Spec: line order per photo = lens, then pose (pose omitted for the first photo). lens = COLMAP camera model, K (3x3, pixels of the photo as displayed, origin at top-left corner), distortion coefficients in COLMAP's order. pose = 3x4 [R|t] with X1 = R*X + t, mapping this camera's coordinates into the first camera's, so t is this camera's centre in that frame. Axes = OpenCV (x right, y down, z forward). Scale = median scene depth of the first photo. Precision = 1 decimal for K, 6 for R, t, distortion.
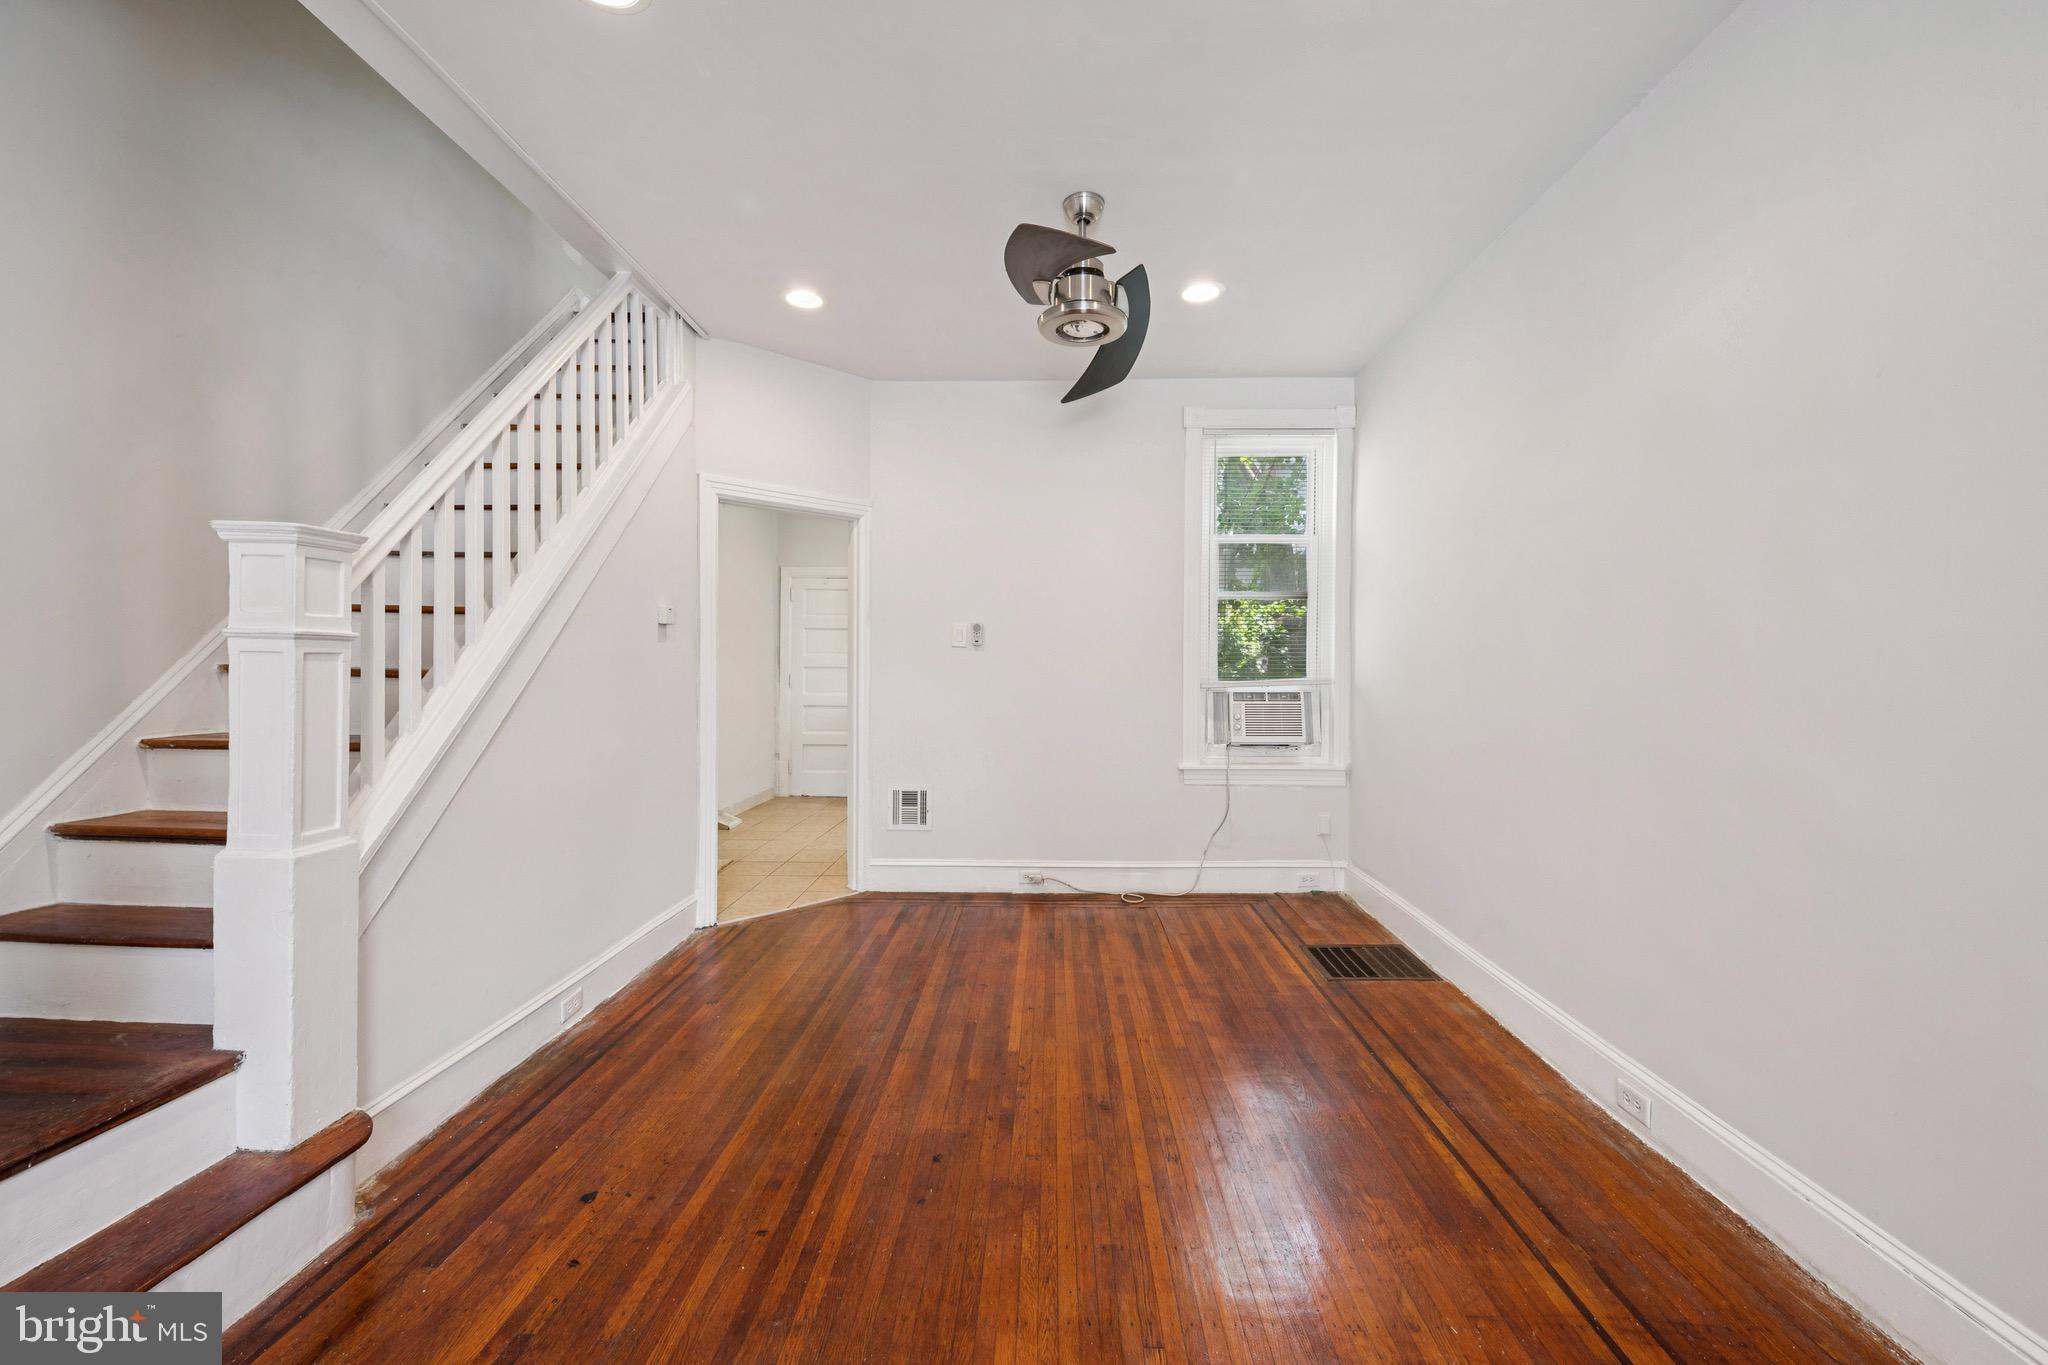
lens RADIAL K [[817.3, 0, 1035.9], [0, 817.3, 675.4], [0, 0, 1]] dist [0.000966, 0.000100]
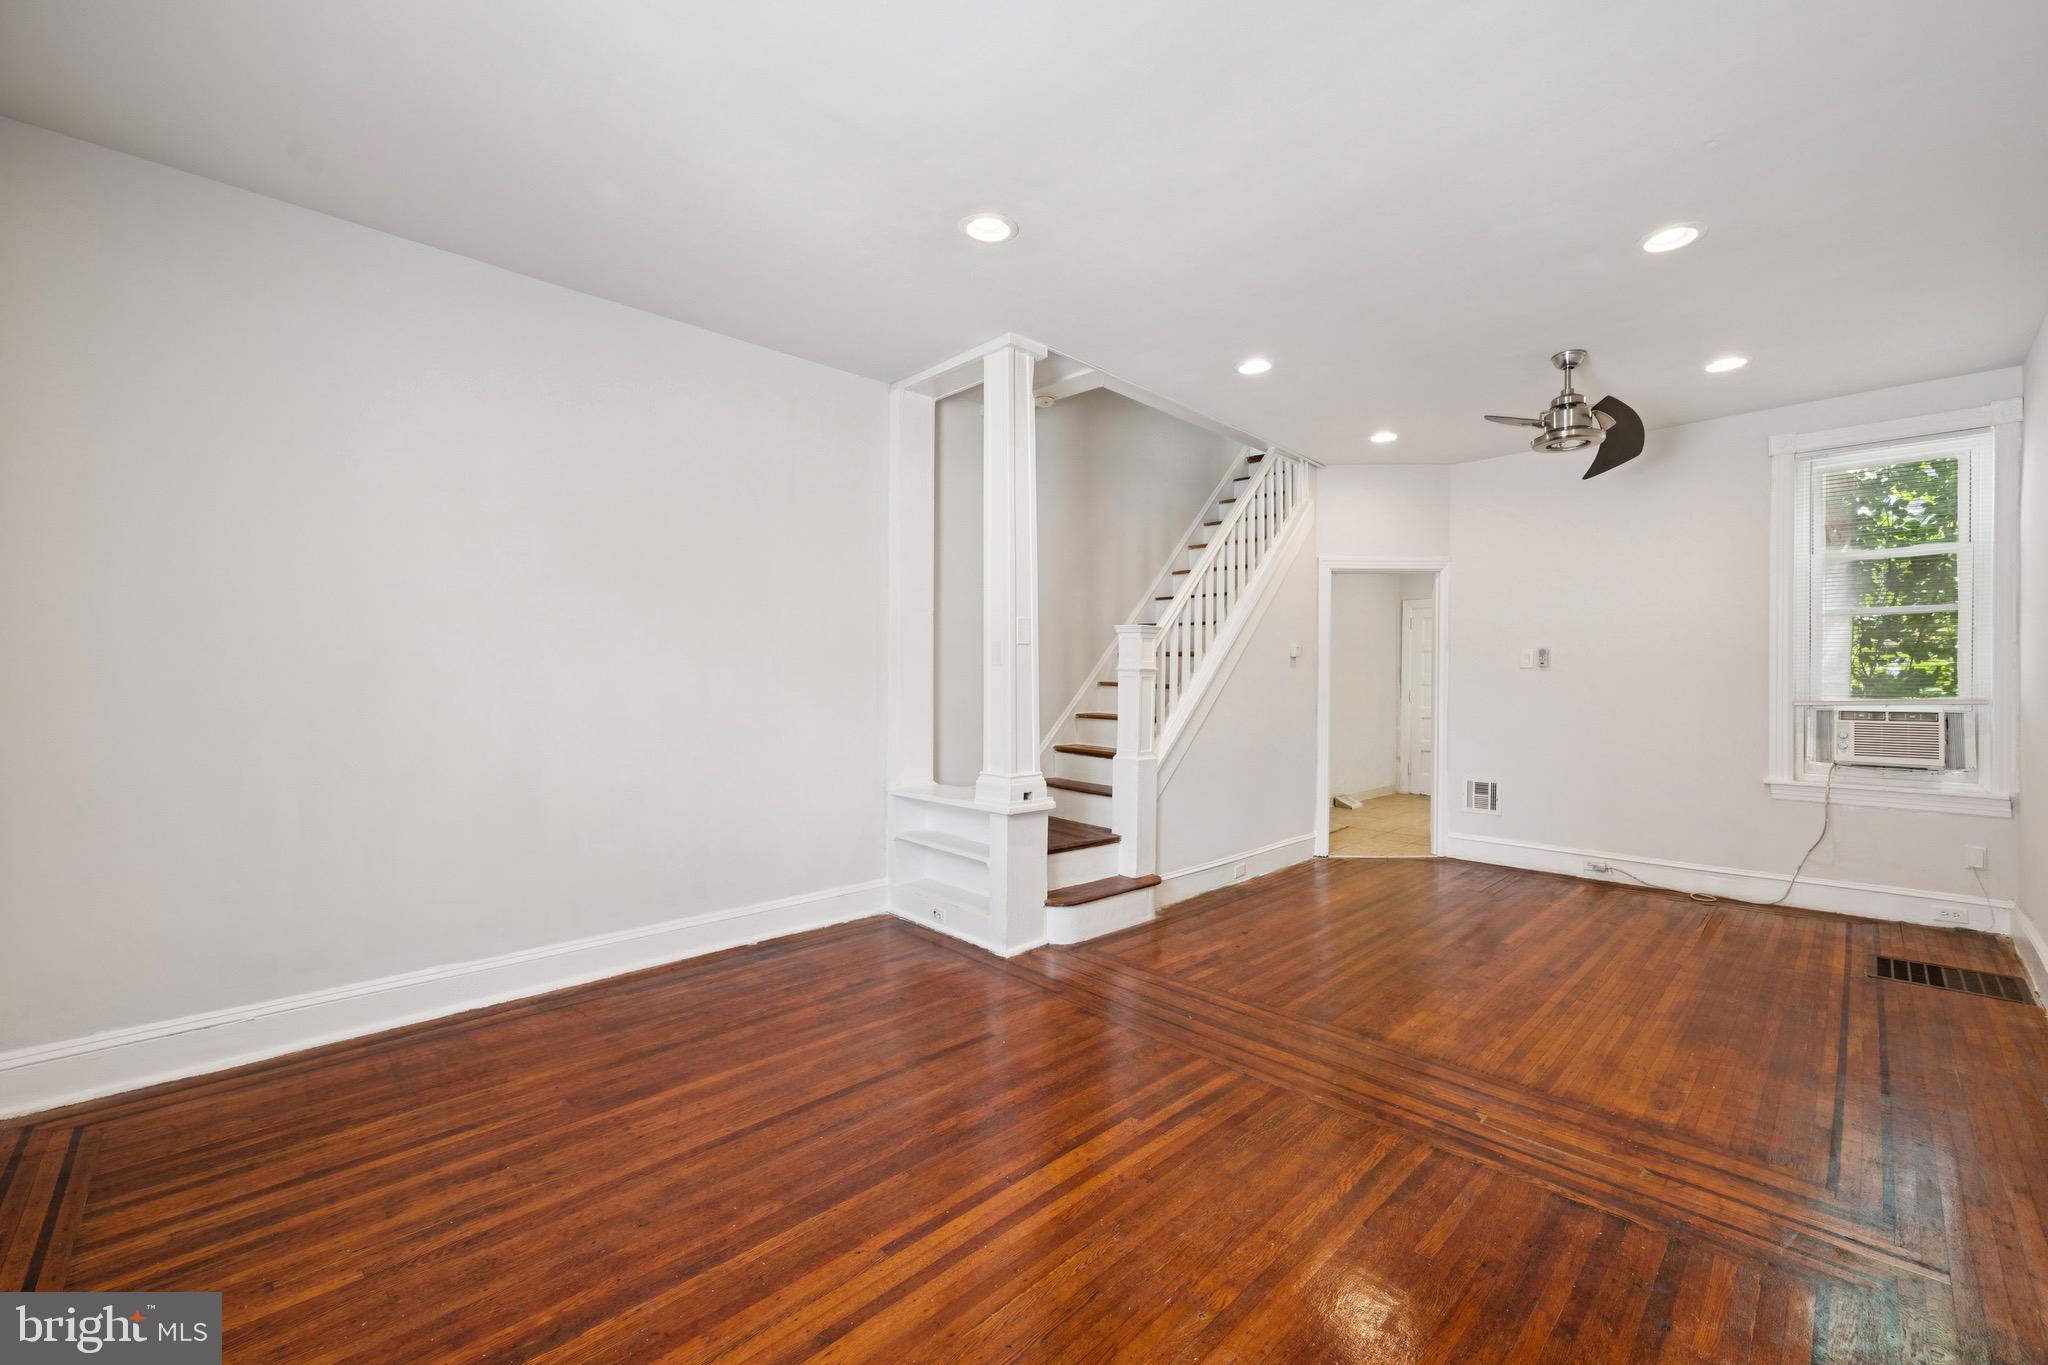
lens RADIAL K [[823.9, 0, 1037.6], [0, 823.9, 680.3], [0, 0, 1]] dist [0.002640, 0.000176]
pose [[0.720117, -0.000243, -0.693853, 0.320026], [-0.010642, 0.999878, -0.011395, 0.007555], [0.693772, 0.015589, 0.720026, -0.538629]]
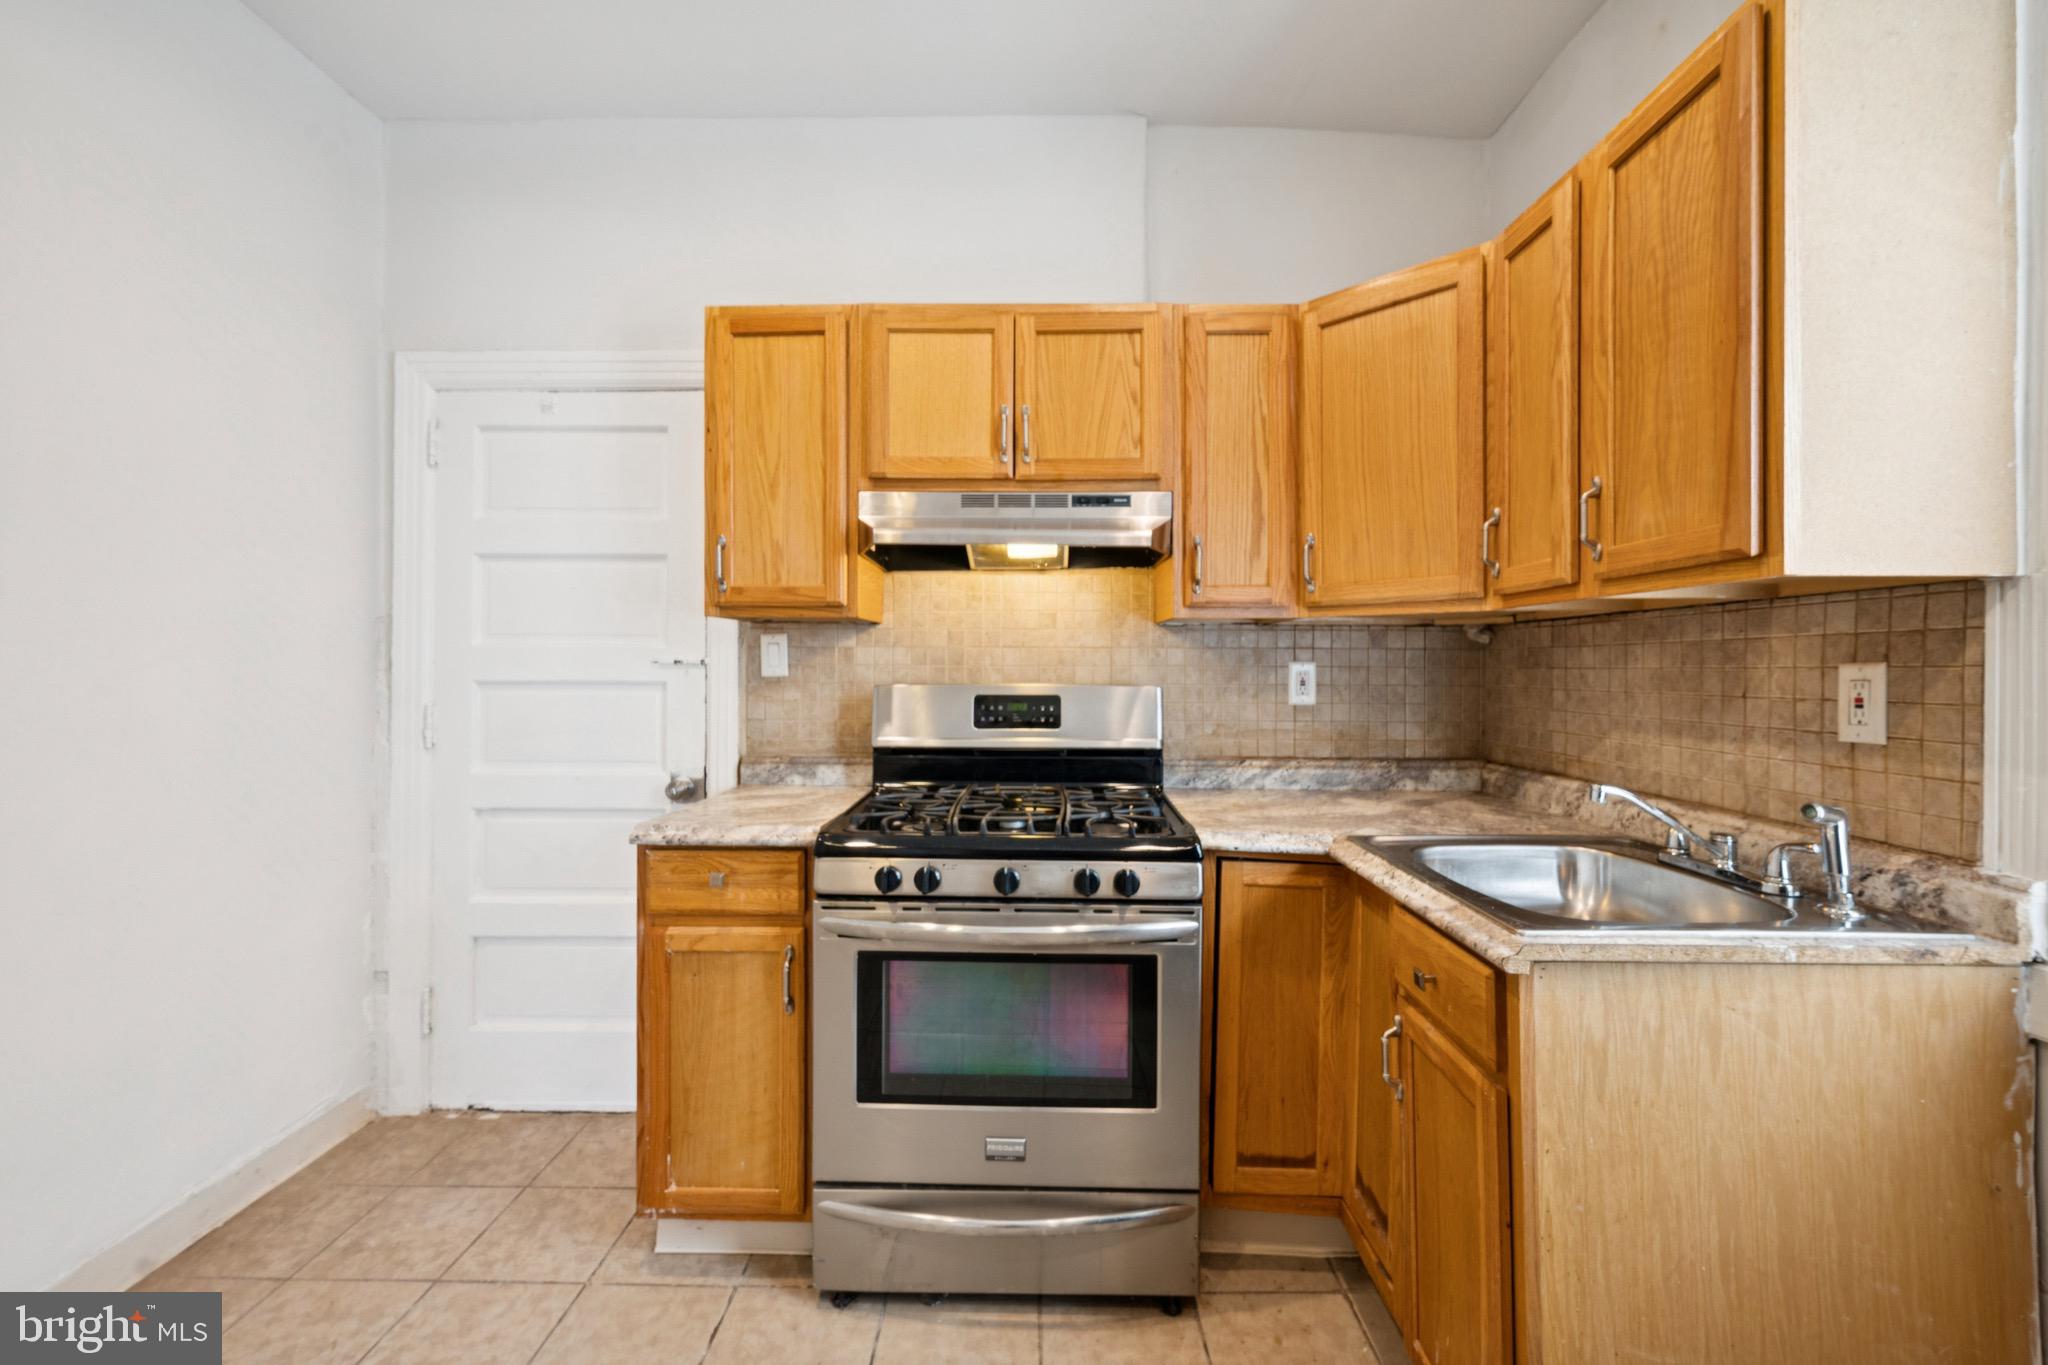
lens RADIAL K [[845.1, 0, 1025.5], [0, 845.1, 659.6], [0, 0, 1]] dist [0.000597, 0.000194]
pose [[0.999821, -0.008047, 0.017102, -0.194158], [0.008339, 0.999819, -0.017076, -0.026371], [-0.016961, 0.017215, 0.999708, 1.555819]]
